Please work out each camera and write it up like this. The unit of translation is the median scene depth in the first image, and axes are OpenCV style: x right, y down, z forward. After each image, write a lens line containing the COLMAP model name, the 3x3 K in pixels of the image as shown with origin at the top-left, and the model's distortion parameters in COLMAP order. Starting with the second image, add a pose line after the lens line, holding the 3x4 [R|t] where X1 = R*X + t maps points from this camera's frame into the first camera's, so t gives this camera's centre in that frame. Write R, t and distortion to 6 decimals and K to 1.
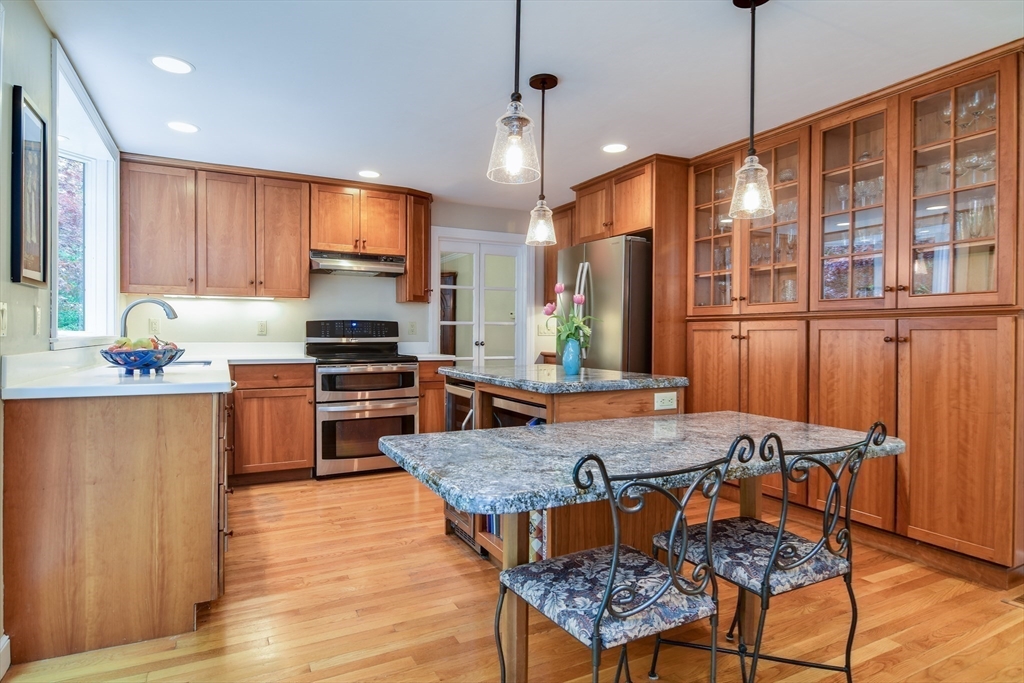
lens RADIAL K [[549.8, 0, 510.8], [0, 549.8, 336.9], [0, 0, 1]] dist [-0.002235, -0.002174]
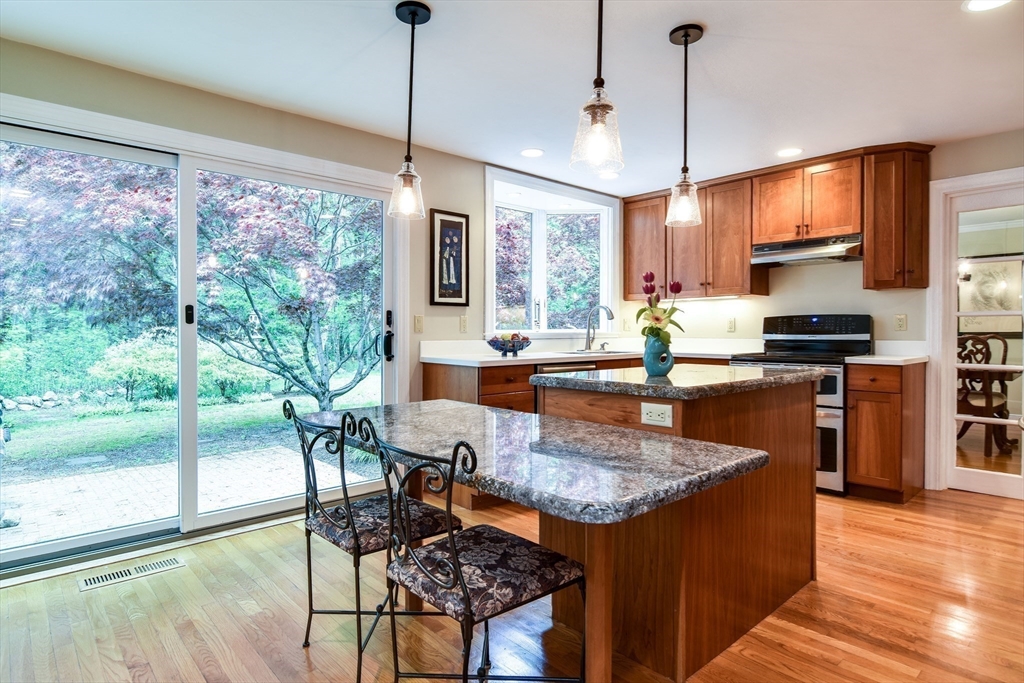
lens RADIAL K [[580.9, 0, 511.3], [0, 580.9, 332.0], [0, 0, 1]] dist [0.001265, -0.000699]
pose [[0.259371, -0.001666, -0.965776, 0.542265], [-0.003096, 0.999992, -0.002557, 0.001534], [0.965773, 0.003653, 0.259363, 0.314742]]
